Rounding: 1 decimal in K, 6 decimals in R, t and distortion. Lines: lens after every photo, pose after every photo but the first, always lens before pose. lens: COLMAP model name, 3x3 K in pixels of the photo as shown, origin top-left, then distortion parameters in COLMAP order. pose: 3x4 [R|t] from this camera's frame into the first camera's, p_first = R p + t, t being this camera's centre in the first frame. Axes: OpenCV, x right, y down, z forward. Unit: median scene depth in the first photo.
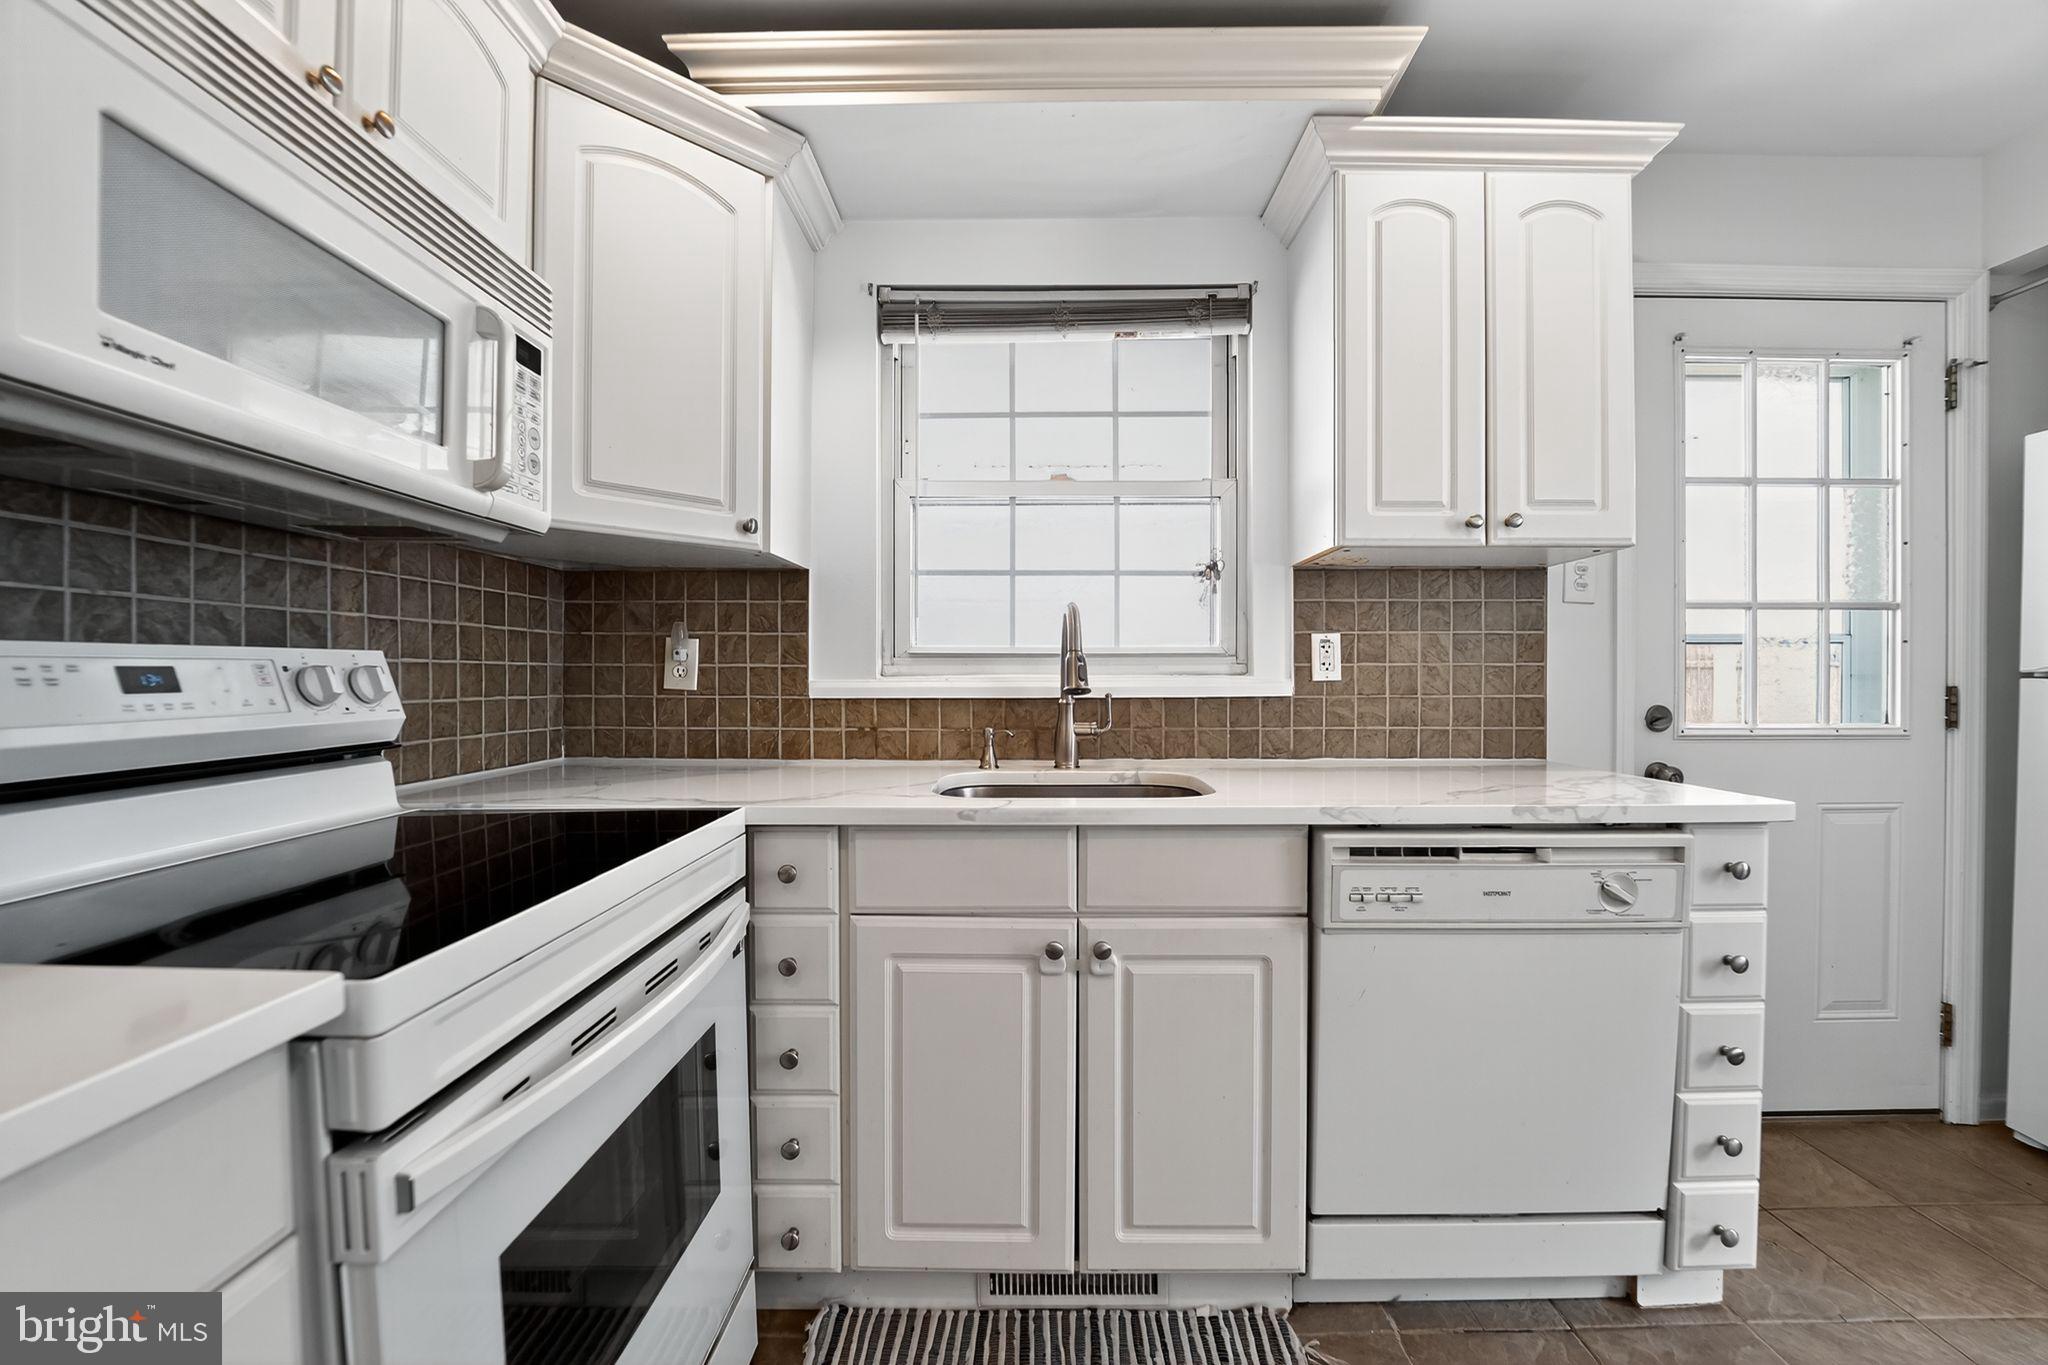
lens RADIAL K [[843.2, 0, 1033.3], [0, 843.2, 684.0], [0, 0, 1]] dist [-0.020004, -0.002475]
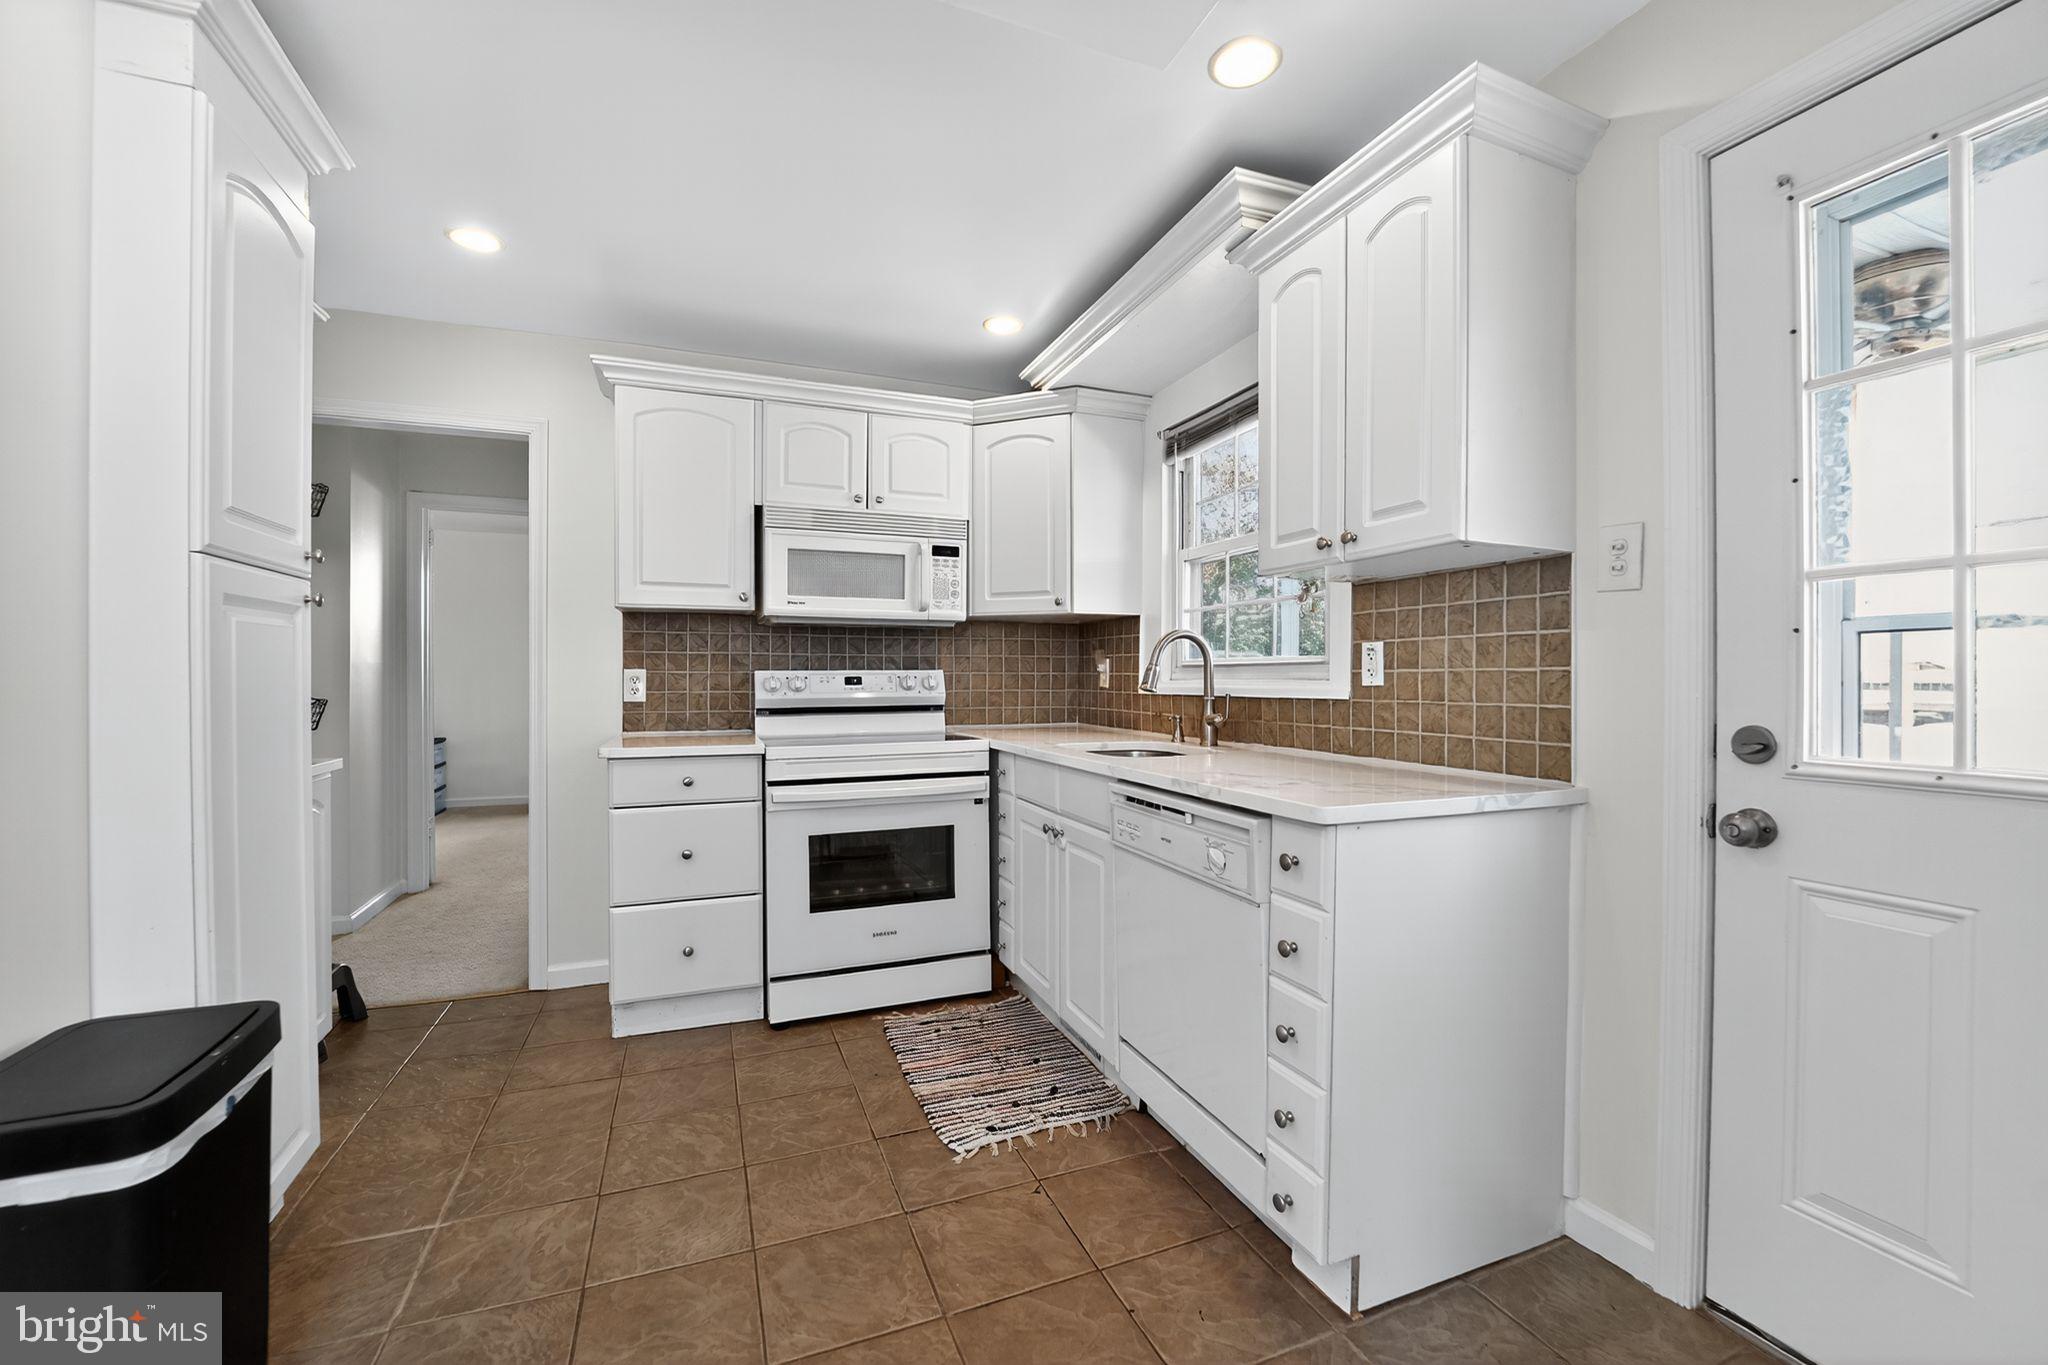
lens RADIAL K [[843.2, 0, 1041.0], [0, 843.2, 678.3], [0, 0, 1]] dist [-0.020004, -0.002475]
pose [[0.379944, 0.000873, -0.925009, 1.186980], [-0.010473, 0.999940, -0.003358, -0.005493], [0.924950, 0.010964, 0.379930, 0.193754]]
